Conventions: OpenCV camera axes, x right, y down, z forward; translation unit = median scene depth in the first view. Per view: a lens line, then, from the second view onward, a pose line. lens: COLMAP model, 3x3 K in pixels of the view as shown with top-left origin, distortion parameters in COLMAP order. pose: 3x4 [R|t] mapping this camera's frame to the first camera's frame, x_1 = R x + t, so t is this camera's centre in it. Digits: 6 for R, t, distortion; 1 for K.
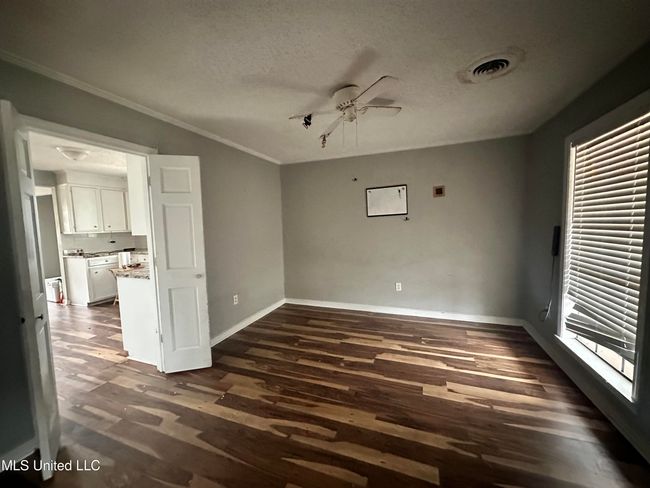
lens RADIAL K [[258.8, 0, 326.4], [0, 258.8, 245.8], [0, 0, 1]] dist [-0.001792, -0.000160]
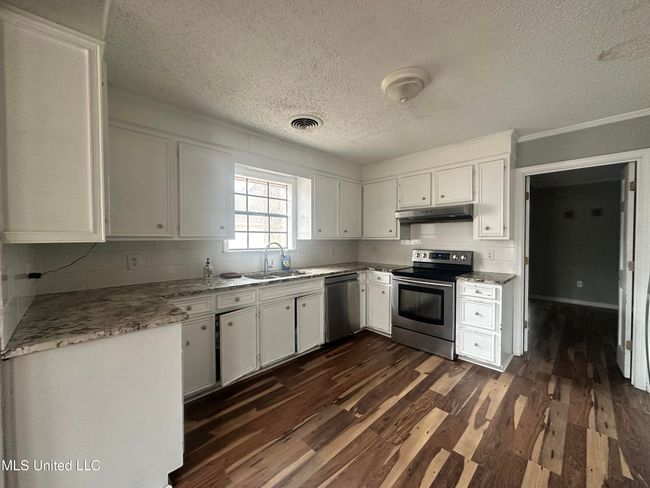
lens RADIAL K [[258.8, 0, 325.2], [0, 258.8, 243.0], [0, 0, 1]] dist [-0.001792, -0.000160]
pose [[0.414956, -0.001111, 0.909841, -1.096736], [0.068640, 0.997188, -0.030087, -0.023377], [-0.907249, 0.074936, 0.413866, 0.679788]]
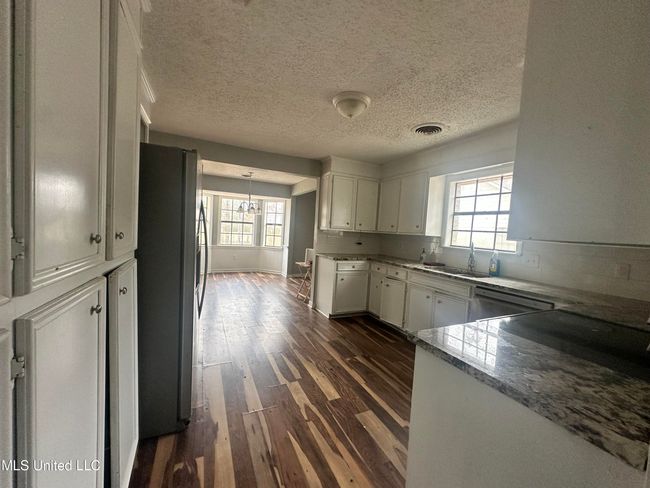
lens RADIAL K [[258.8, 0, 320.9], [0, 258.8, 243.3], [0, 0, 1]] dist [-0.001792, -0.000160]
pose [[0.711828, 0.097667, -0.695530, -0.382977], [-0.130780, 0.991397, 0.005367, -0.003837], [0.690070, 0.087141, 0.718477, 0.359333]]
